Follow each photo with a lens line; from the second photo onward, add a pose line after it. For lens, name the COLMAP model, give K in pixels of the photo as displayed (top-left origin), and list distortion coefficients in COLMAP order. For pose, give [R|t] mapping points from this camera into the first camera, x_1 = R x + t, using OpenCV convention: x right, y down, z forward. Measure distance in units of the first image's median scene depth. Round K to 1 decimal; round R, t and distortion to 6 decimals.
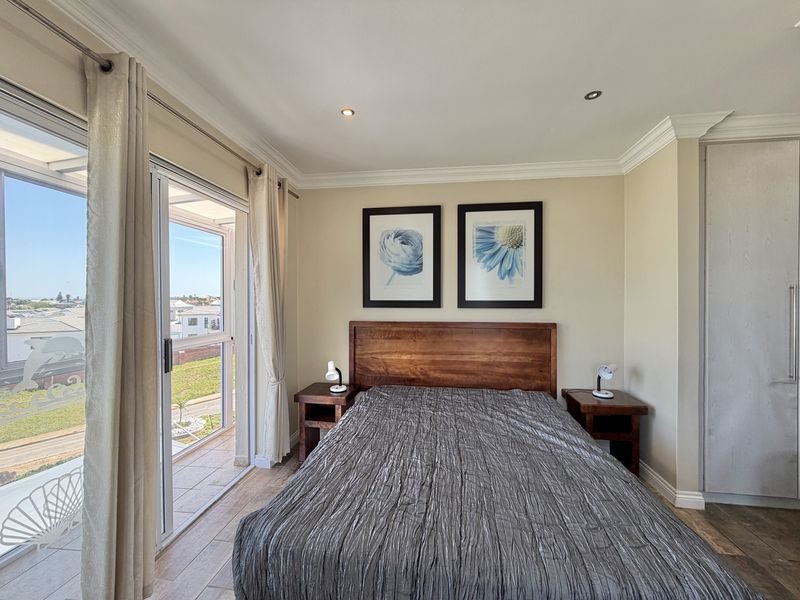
lens RADIAL K [[317.1, 0, 397.3], [0, 317.1, 297.6], [0, 0, 1]] dist [0.001982, 0.000515]
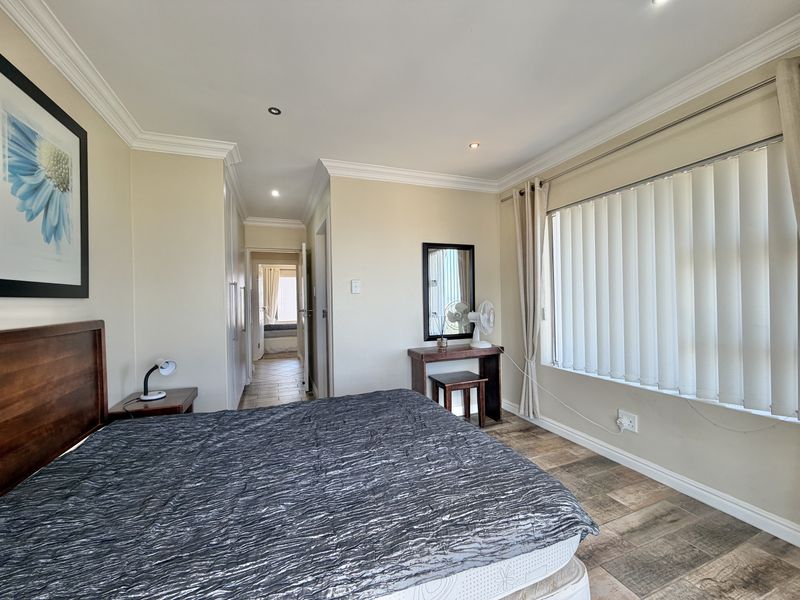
lens RADIAL K [[317.1, 0, 397.7], [0, 317.1, 298.3], [0, 0, 1]] dist [0.001982, 0.000515]
pose [[-0.493044, 0.009820, 0.869949, -0.401775], [0.022757, 0.999740, 0.001613, 0.046554], [-0.869707, 0.020593, -0.493139, 0.754190]]
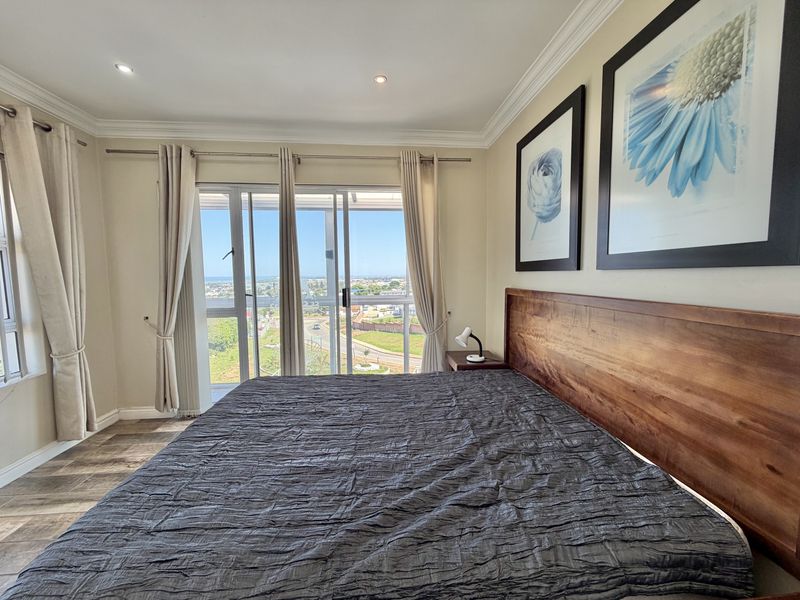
lens RADIAL K [[317.1, 0, 397.7], [0, 317.1, 298.4], [0, 0, 1]] dist [0.001982, 0.000515]
pose [[0.225220, 0.072000, -0.971644, 0.643828], [0.004184, 0.997185, 0.074862, 0.040320], [0.974299, -0.020926, 0.224285, 0.561076]]
